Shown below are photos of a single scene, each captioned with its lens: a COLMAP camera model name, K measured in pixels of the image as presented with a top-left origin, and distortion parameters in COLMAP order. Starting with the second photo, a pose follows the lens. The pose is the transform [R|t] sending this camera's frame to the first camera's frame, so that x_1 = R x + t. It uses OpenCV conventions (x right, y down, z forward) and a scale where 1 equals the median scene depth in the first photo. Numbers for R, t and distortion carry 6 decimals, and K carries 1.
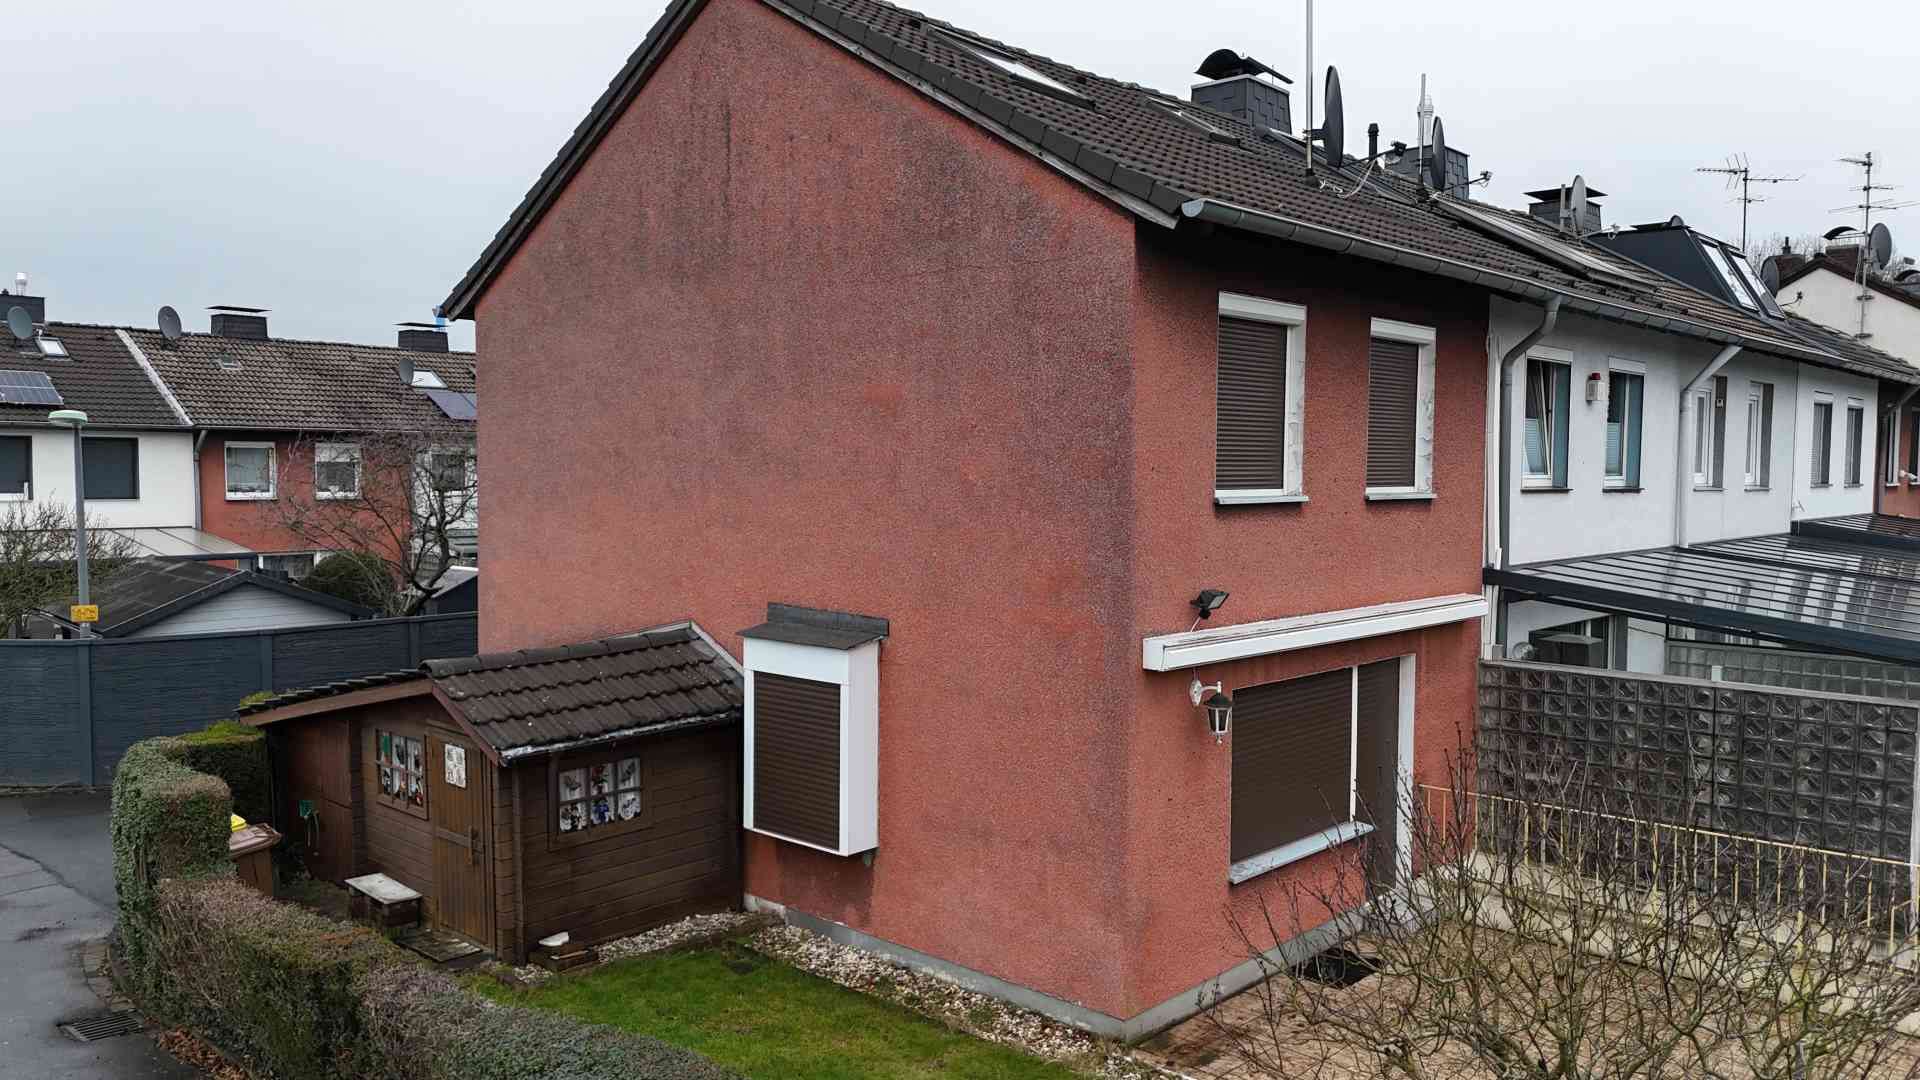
lens RADIAL K [[1423.8, 0, 952.5], [0, 1423.8, 545.9], [0, 0, 1]] dist [0.057120, -0.067694]
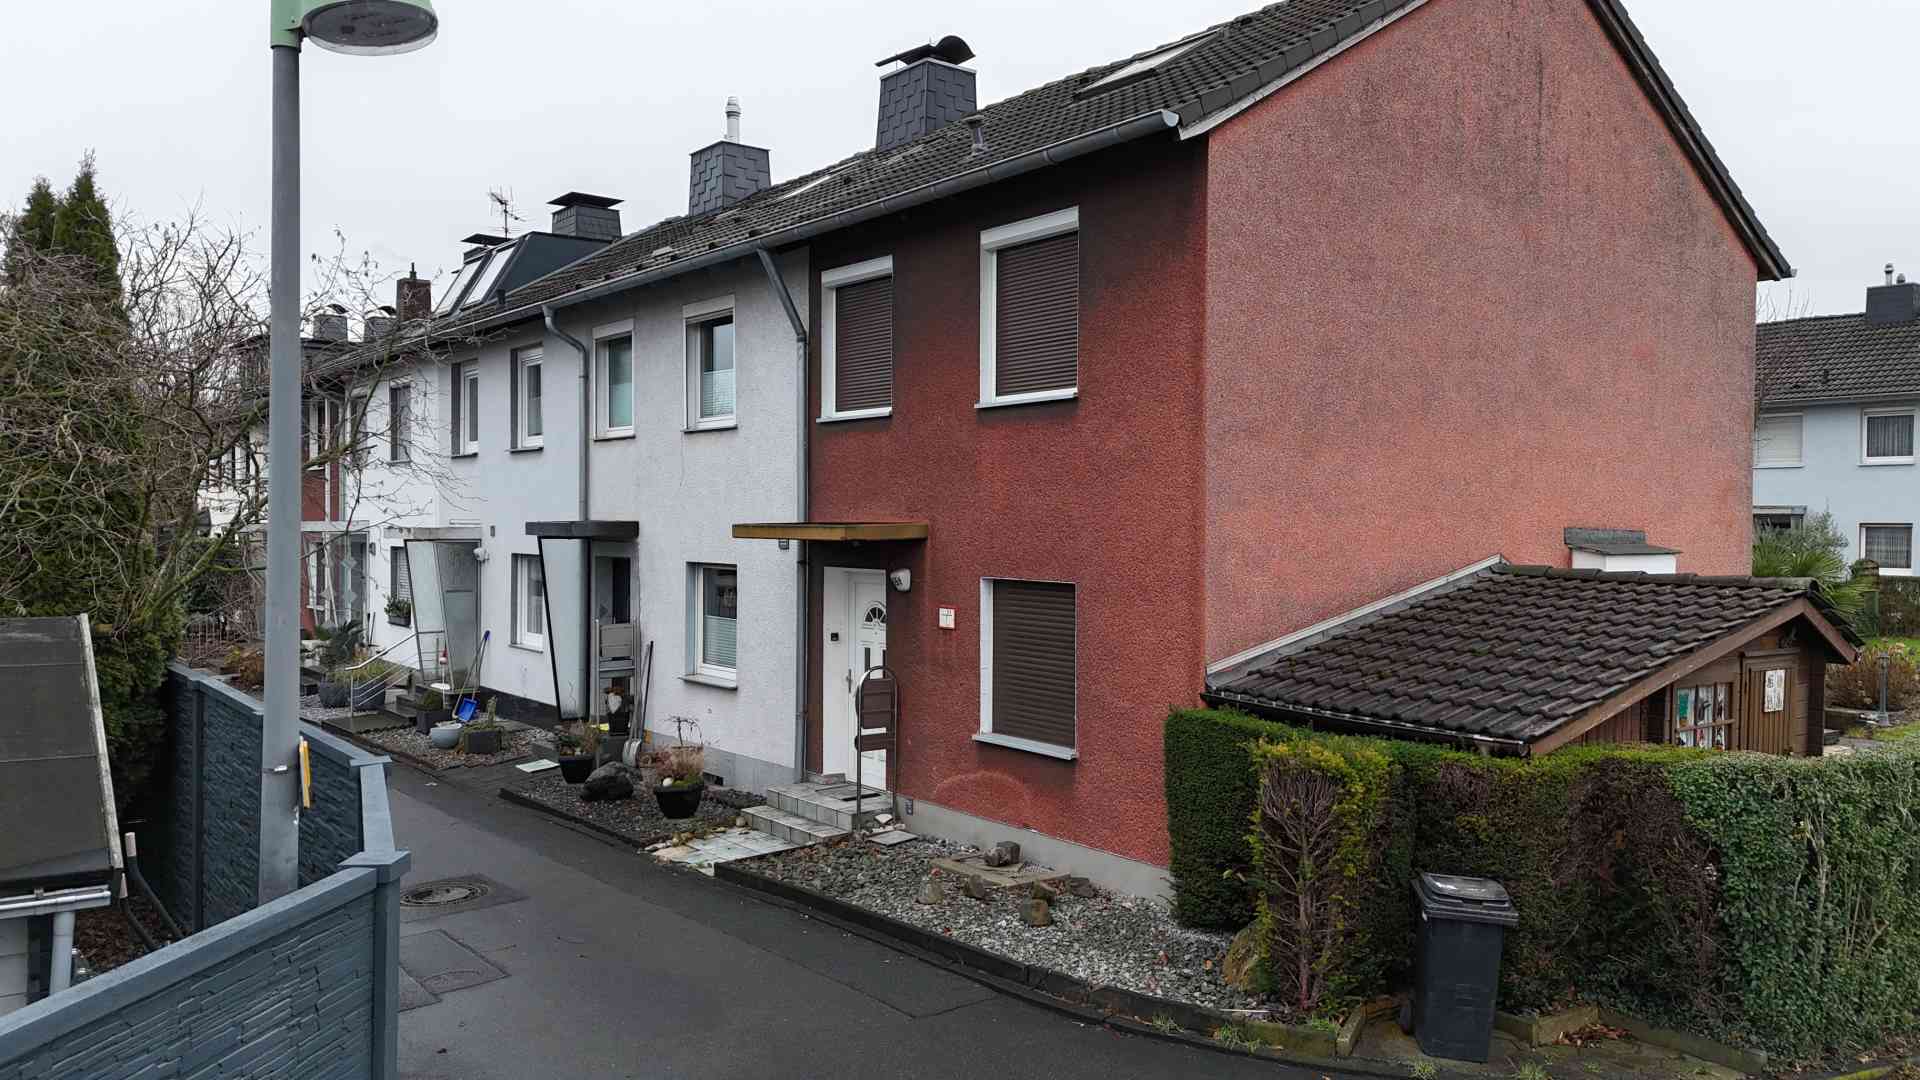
lens RADIAL K [[1423.8, 0, 952.5], [0, 1423.8, 545.9], [0, 0, 1]] dist [0.057120, -0.067694]
pose [[0.146866, -0.028126, 0.988756, -1.209613], [0.058749, 0.998079, 0.019665, 0.005445], [-0.987410, 0.055200, 0.148236, 1.226949]]
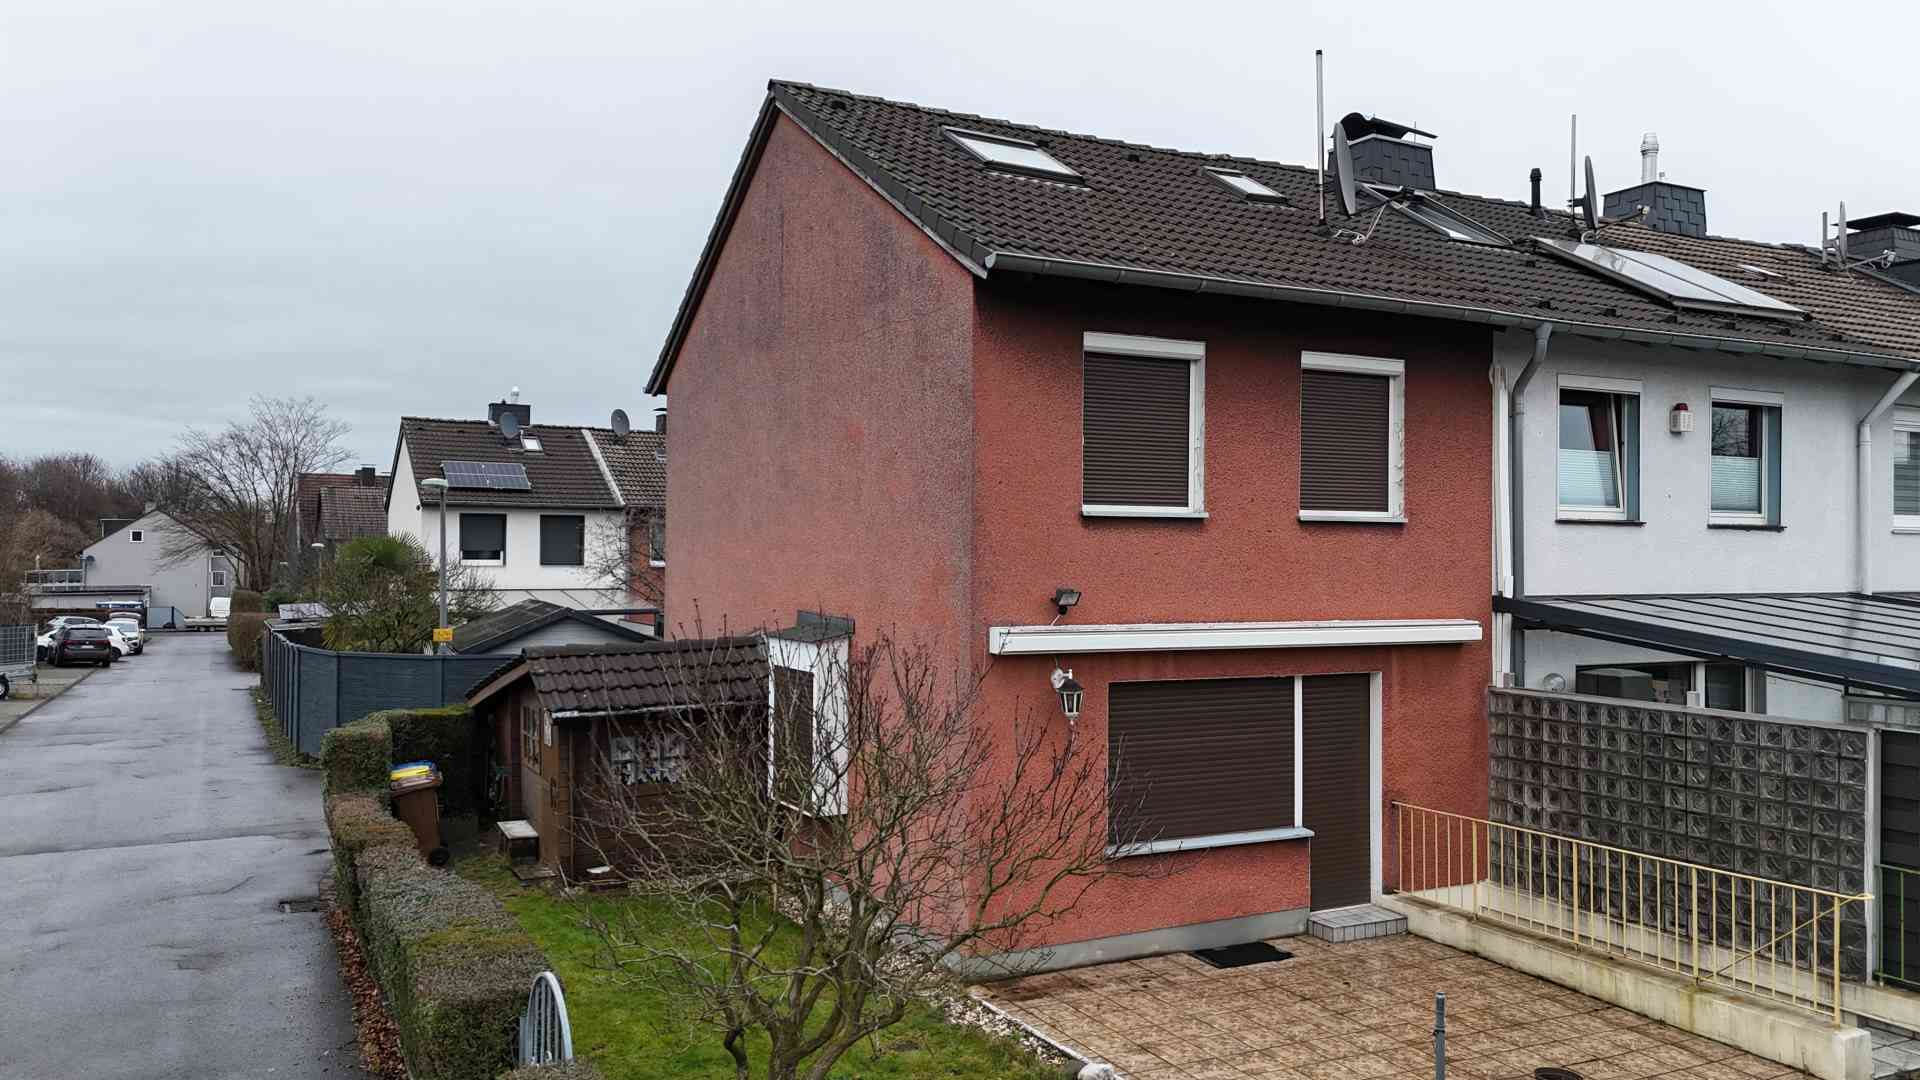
lens RADIAL K [[1423.8, 0, 952.5], [0, 1423.8, 545.9], [0, 0, 1]] dist [0.057120, -0.067694]
pose [[0.940041, -0.002988, -0.341048, 0.379756], [-0.019467, 0.997861, -0.062400, 0.054078], [0.340505, 0.065298, 0.937973, -0.080710]]
